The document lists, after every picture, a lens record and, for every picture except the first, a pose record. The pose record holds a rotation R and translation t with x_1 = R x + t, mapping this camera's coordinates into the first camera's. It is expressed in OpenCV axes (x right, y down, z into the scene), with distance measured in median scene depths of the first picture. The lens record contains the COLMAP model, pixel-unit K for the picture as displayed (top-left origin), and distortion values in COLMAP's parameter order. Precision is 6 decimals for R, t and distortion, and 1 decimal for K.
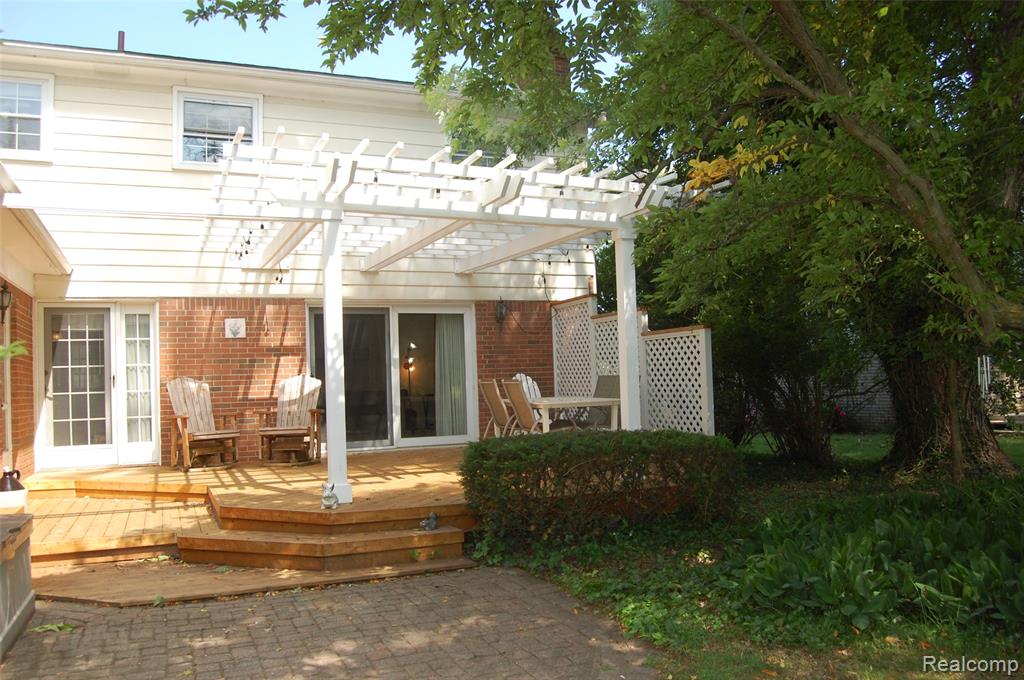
lens RADIAL K [[805.7, 0, 516.1], [0, 805.7, 346.6], [0, 0, 1]] dist [-0.090487, 0.035994]
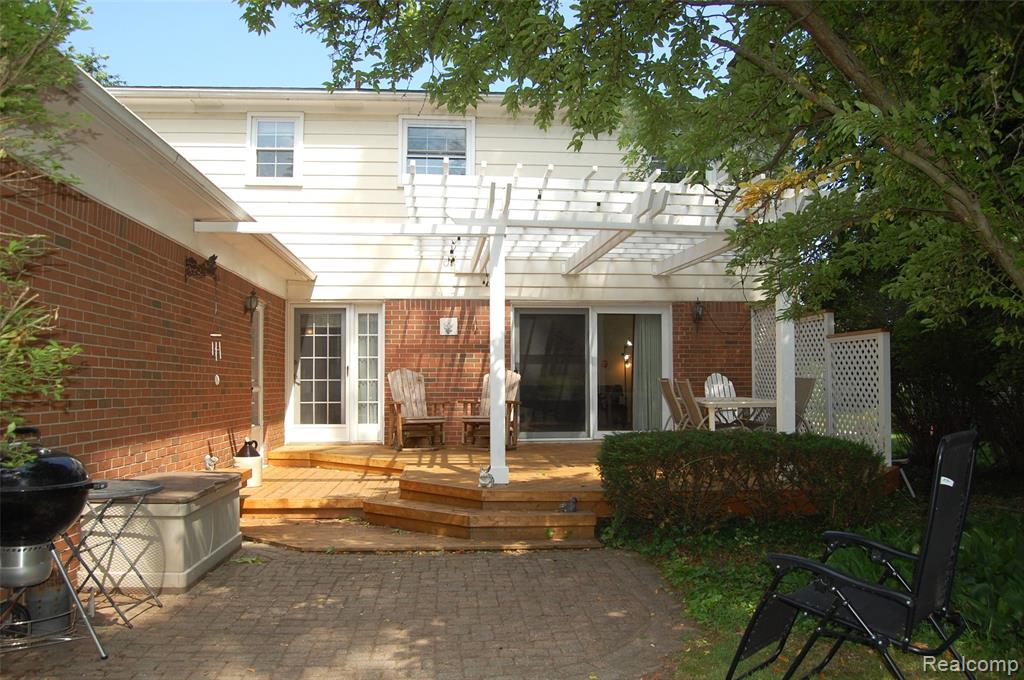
lens RADIAL K [[805.7, 0, 516.4], [0, 805.7, 343.2], [0, 0, 1]] dist [-0.090487, 0.035994]
pose [[0.947078, 0.015455, -0.320631, 0.110234], [-0.014750, 0.999880, 0.004630, -0.006446], [0.320665, 0.000344, 0.947193, -0.049970]]
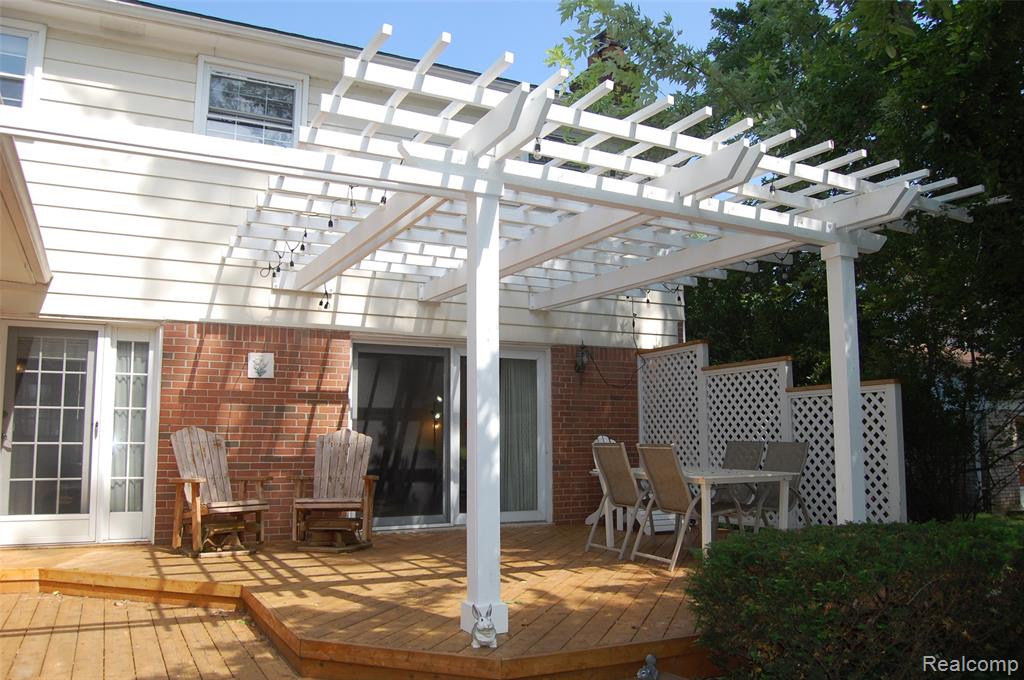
lens RADIAL K [[805.7, 0, 518.6], [0, 805.7, 343.6], [0, 0, 1]] dist [-0.090487, 0.035994]
pose [[0.997756, 0.036023, 0.056441, -0.157523], [-0.031397, 0.996236, -0.080800, 0.010980], [-0.059139, 0.078847, 0.995131, 0.229991]]
